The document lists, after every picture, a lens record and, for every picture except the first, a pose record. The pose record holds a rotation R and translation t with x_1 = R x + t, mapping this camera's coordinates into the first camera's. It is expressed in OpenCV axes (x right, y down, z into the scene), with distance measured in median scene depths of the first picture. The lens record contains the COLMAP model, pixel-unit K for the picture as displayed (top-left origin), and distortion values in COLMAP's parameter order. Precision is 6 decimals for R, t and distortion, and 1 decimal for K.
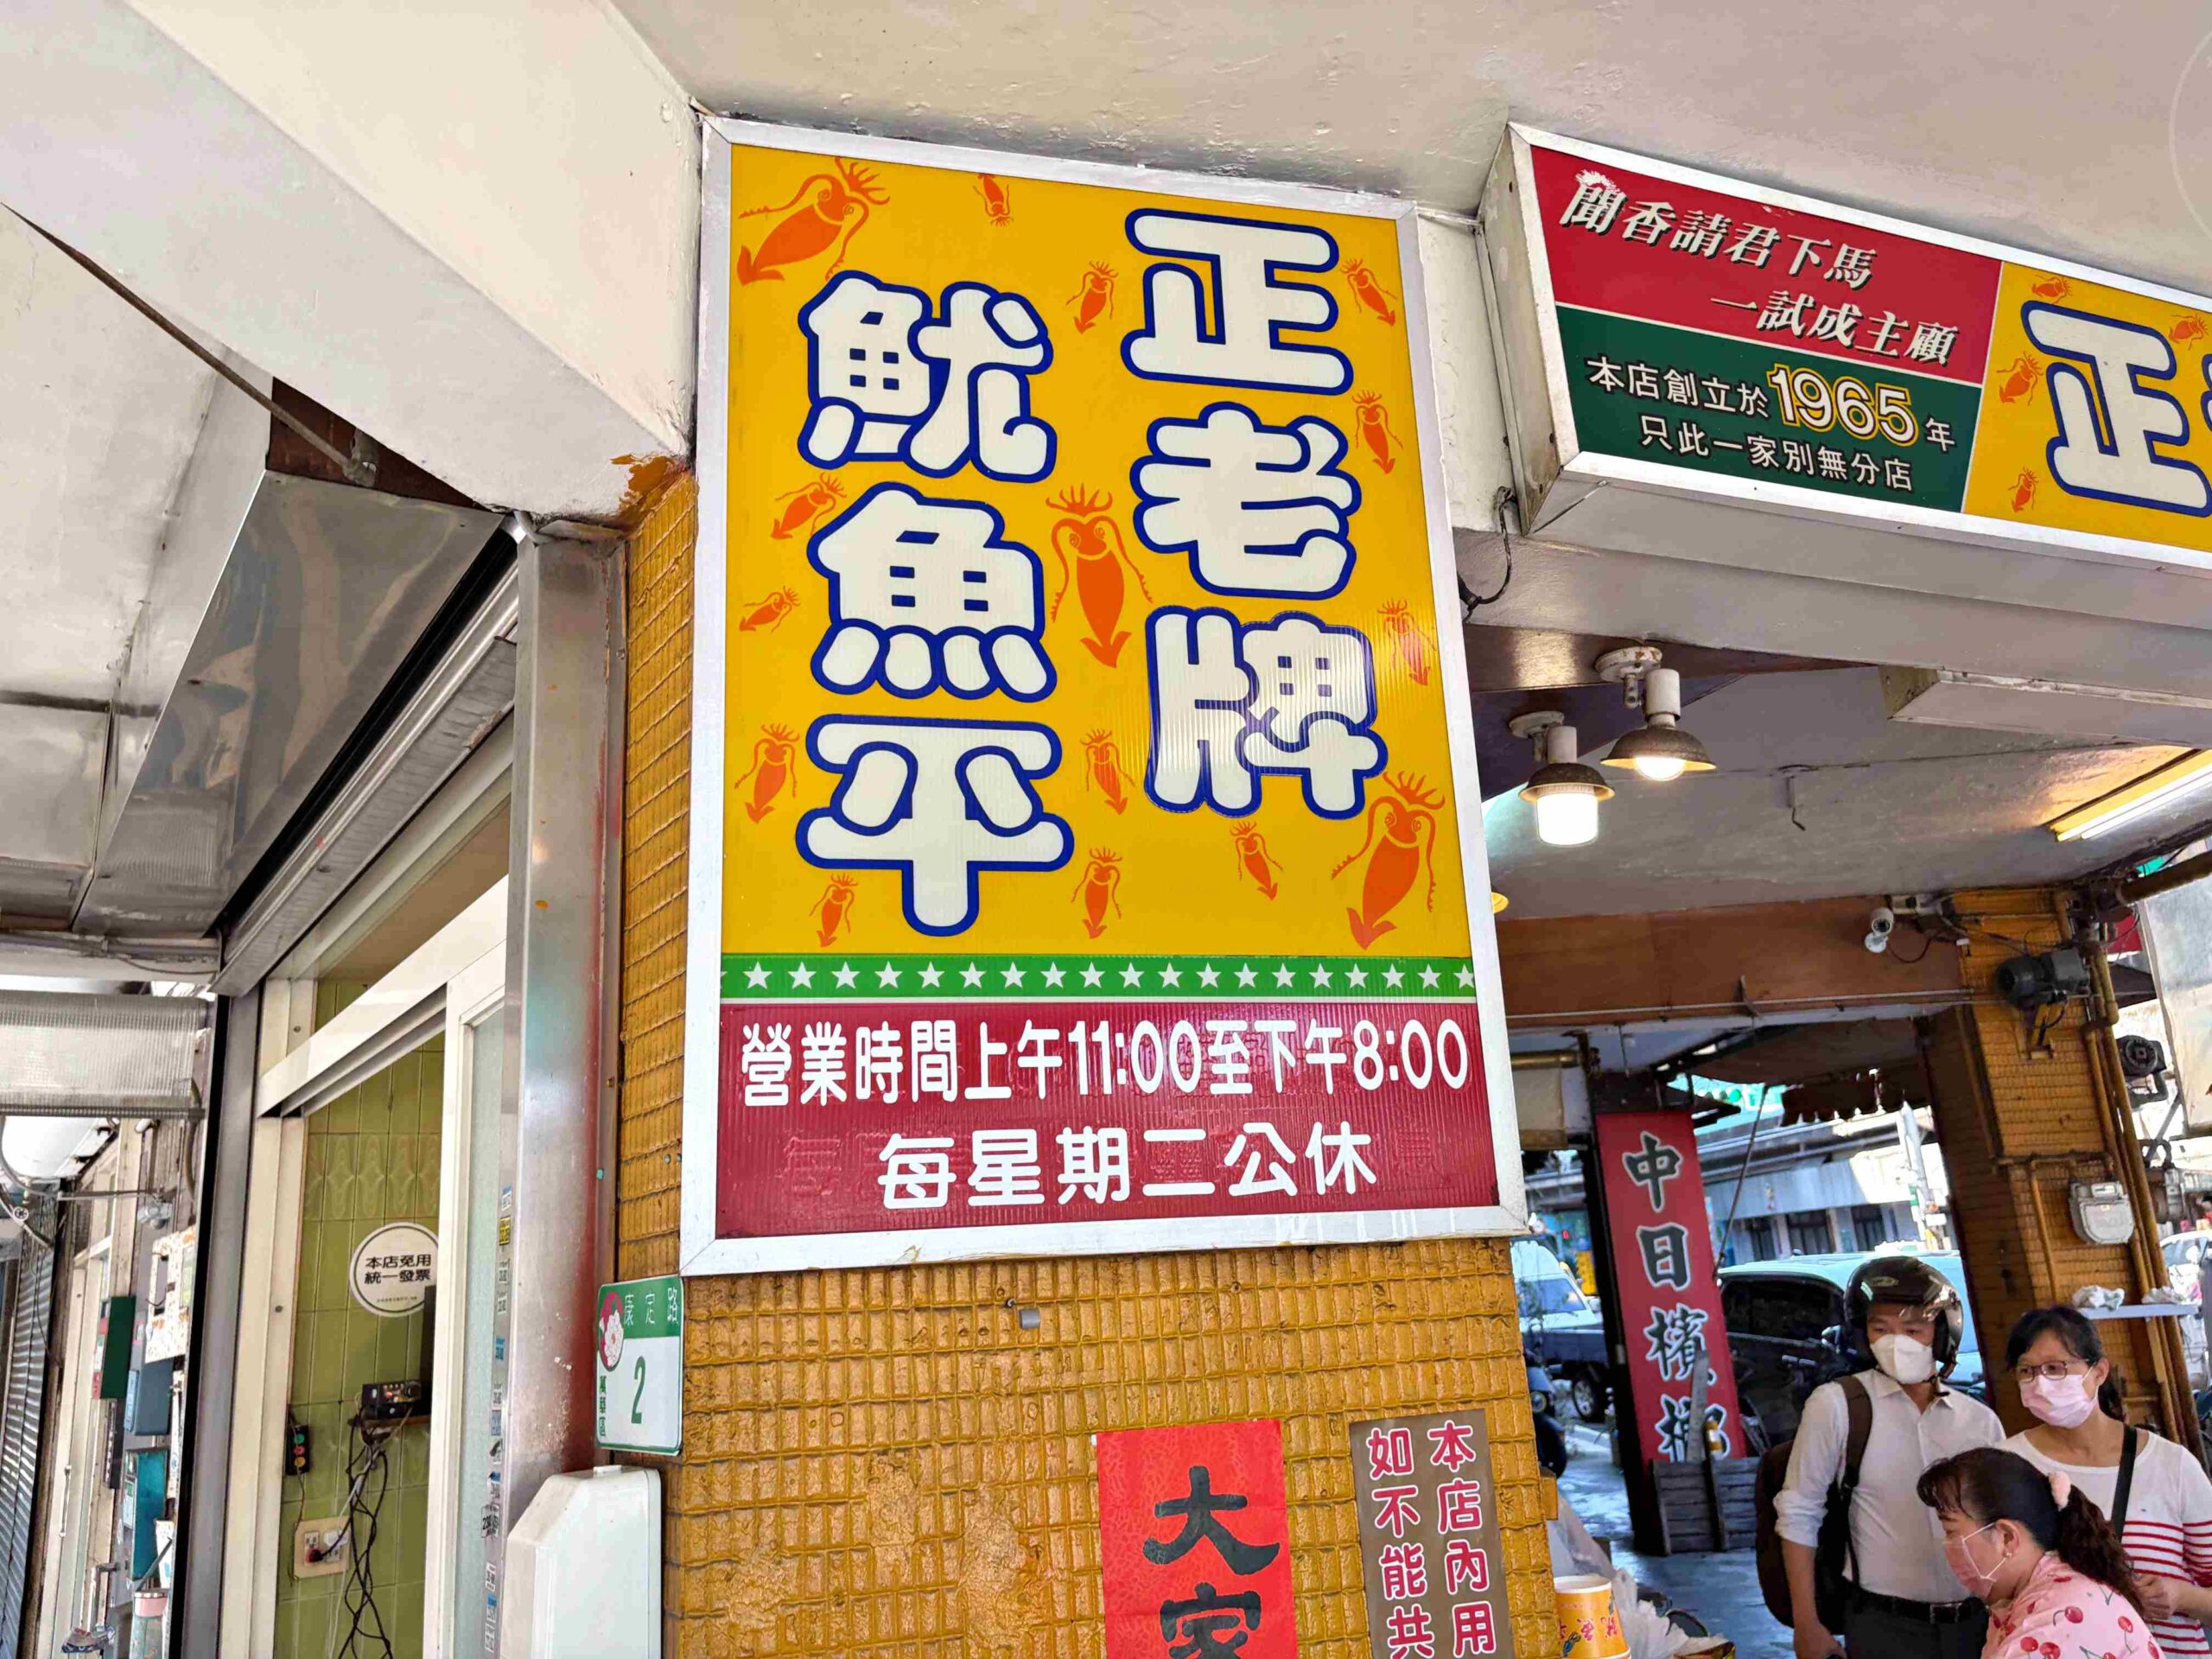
lens RADIAL K [[1666.8, 0, 1115.2], [0, 1666.8, 806.9], [0, 0, 1]] dist [0.021512, -0.004892]
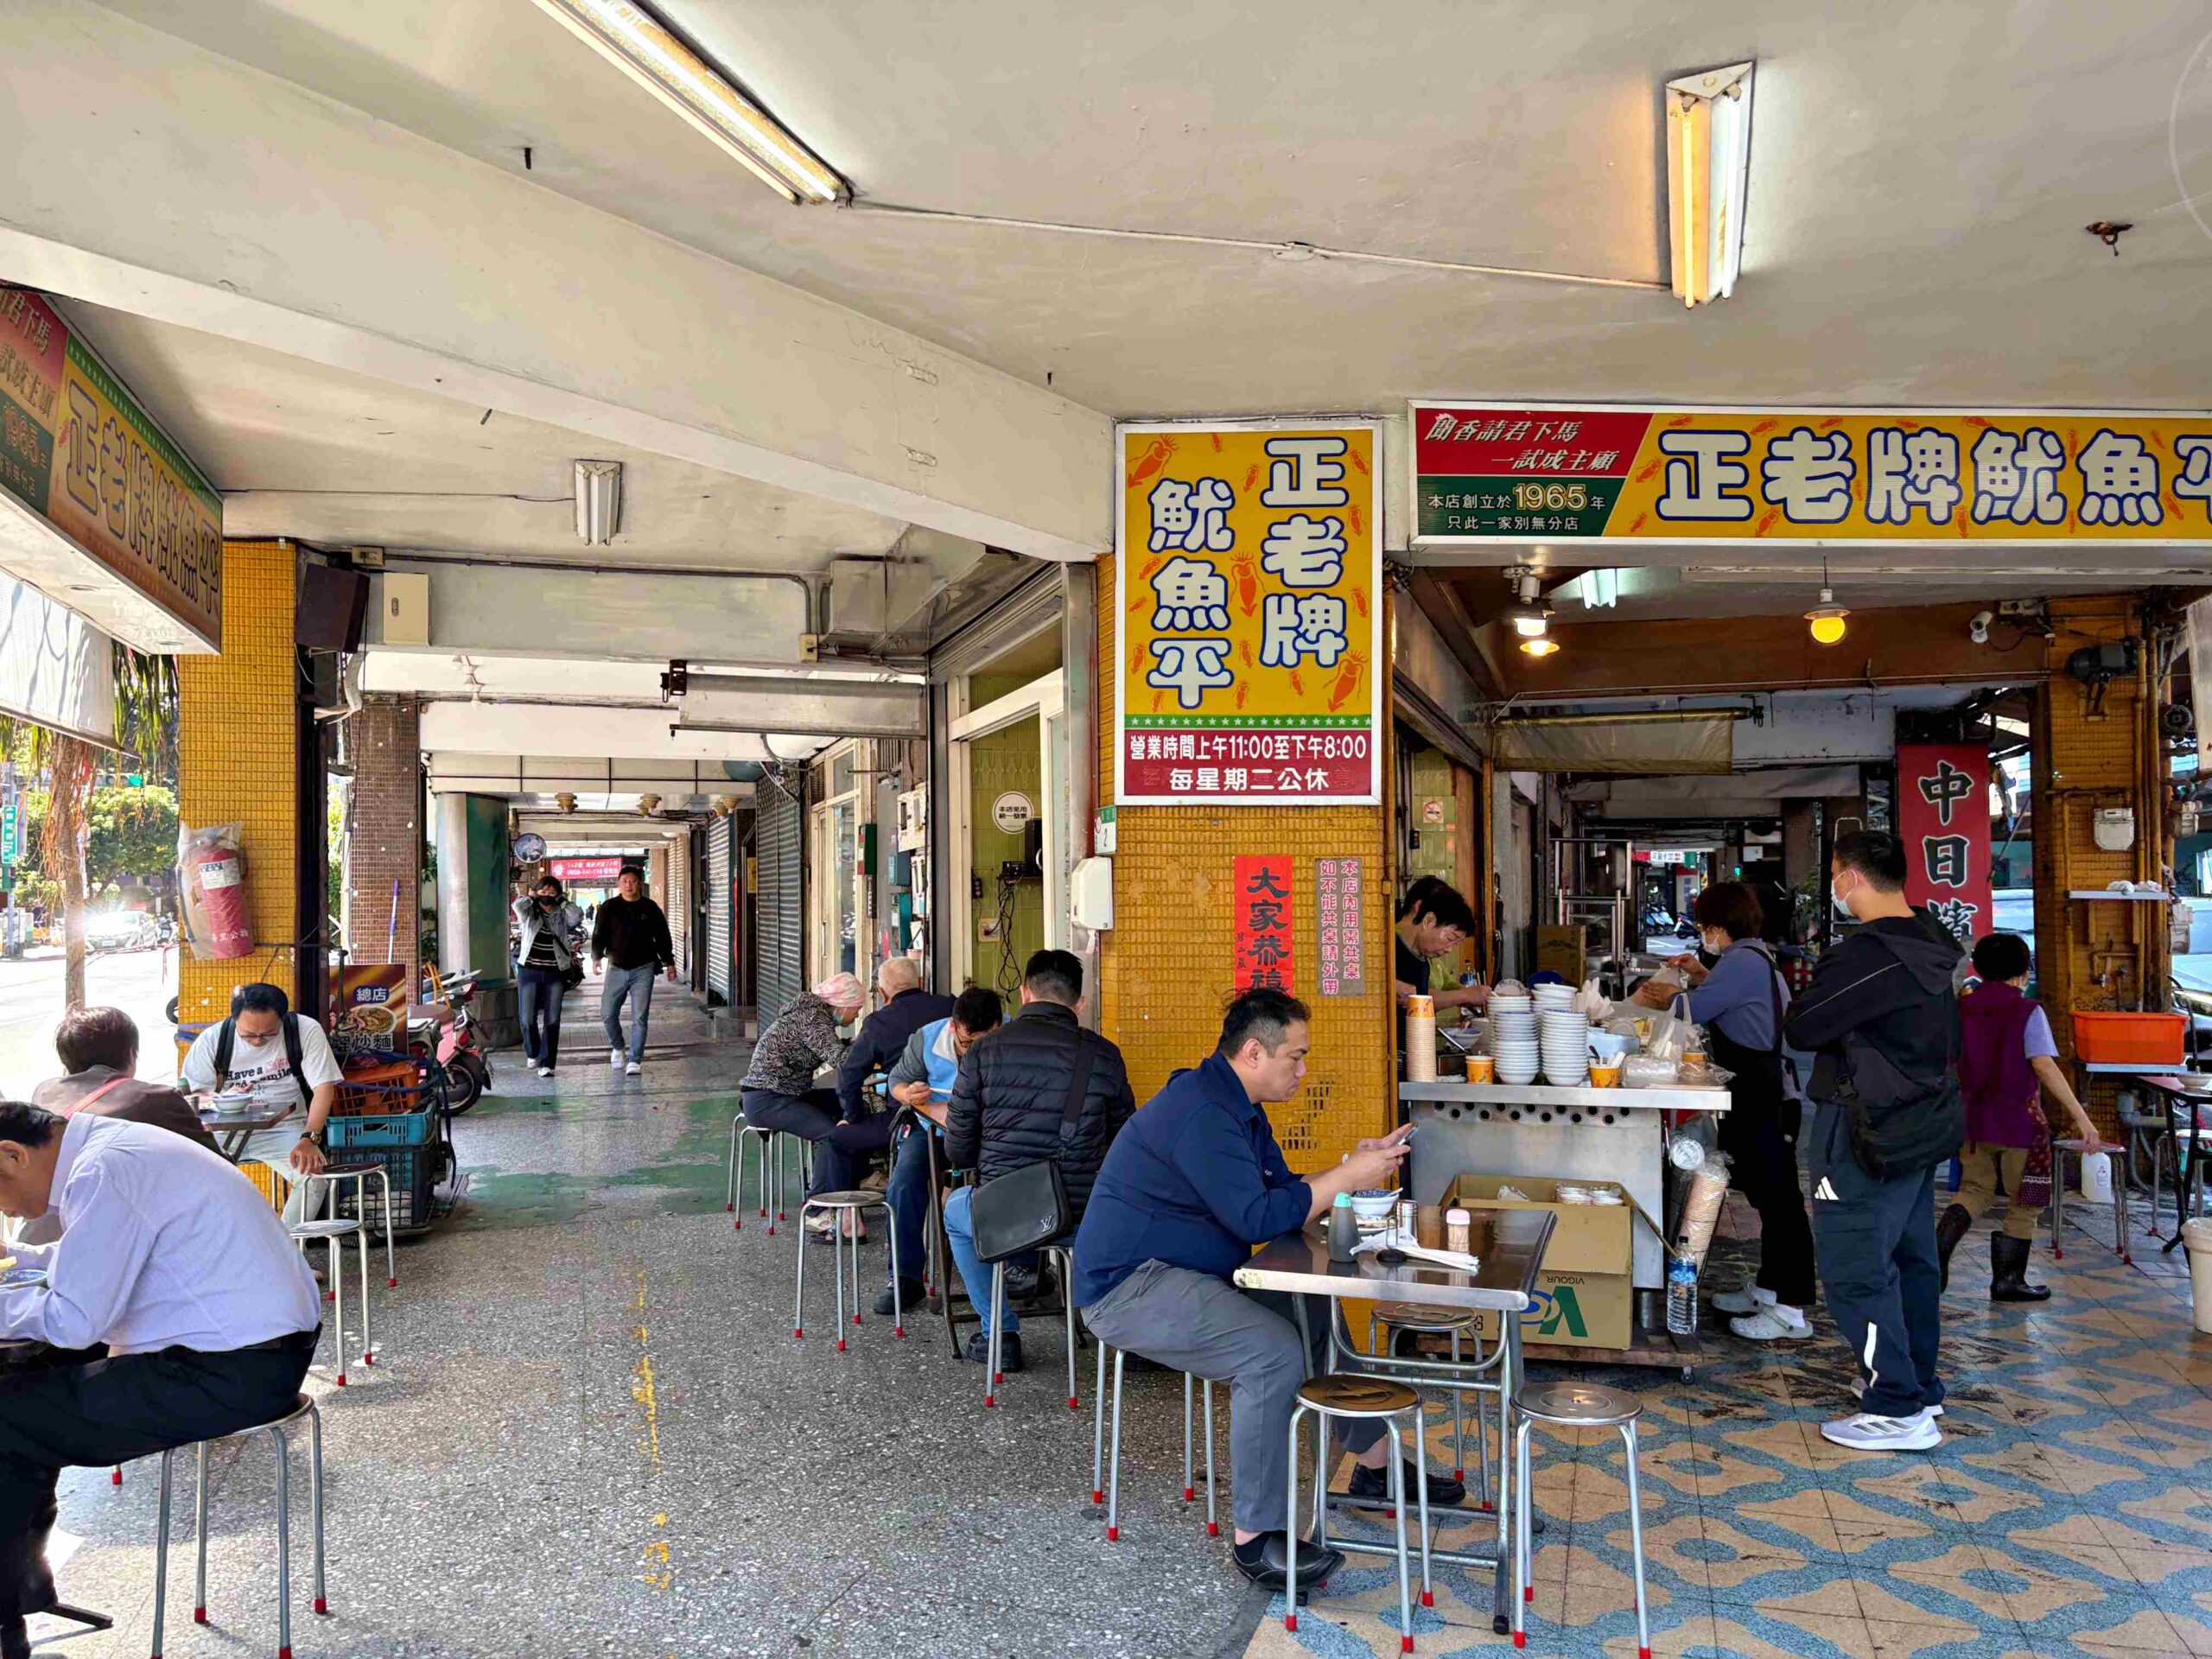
lens RADIAL K [[1611.1, 0, 1106.0], [0, 1611.1, 829.5], [0, 0, 1]] dist [0.092759, -0.107410]
pose [[0.954625, 0.043895, -0.294556, 0.612211], [0.031113, 0.968965, 0.245232, -0.426641], [0.296179, -0.243269, 0.923633, -1.822998]]
